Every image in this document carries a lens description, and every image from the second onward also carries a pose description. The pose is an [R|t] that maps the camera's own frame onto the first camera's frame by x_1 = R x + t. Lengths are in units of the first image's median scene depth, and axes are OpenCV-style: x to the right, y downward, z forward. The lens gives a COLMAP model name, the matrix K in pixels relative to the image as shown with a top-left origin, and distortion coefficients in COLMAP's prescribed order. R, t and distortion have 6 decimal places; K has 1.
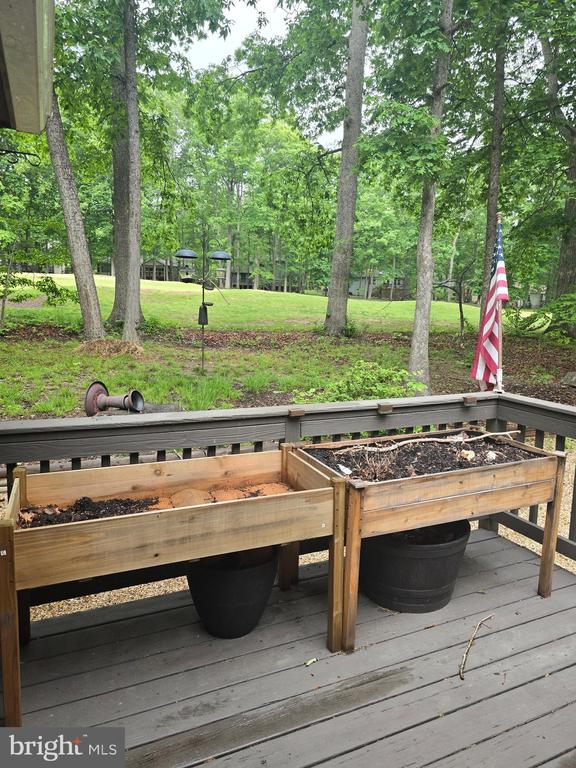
lens RADIAL K [[512.2, 0, 288.0], [0, 512.2, 384.0], [0, 0, 1]] dist [0.072893, 0.000919]
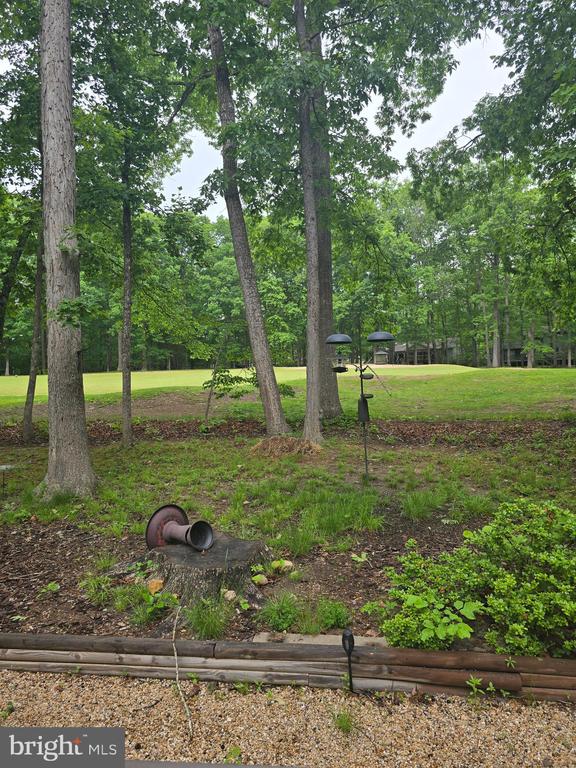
lens RADIAL K [[518.6, 0, 288.0], [0, 518.6, 384.0], [0, 0, 1]] dist [0.053256, -0.001905]
pose [[0.870382, -0.049718, -0.489861, 0.061430], [-0.028580, 0.988110, -0.151068, -0.022481], [0.491547, 0.145487, 0.858612, 0.111693]]
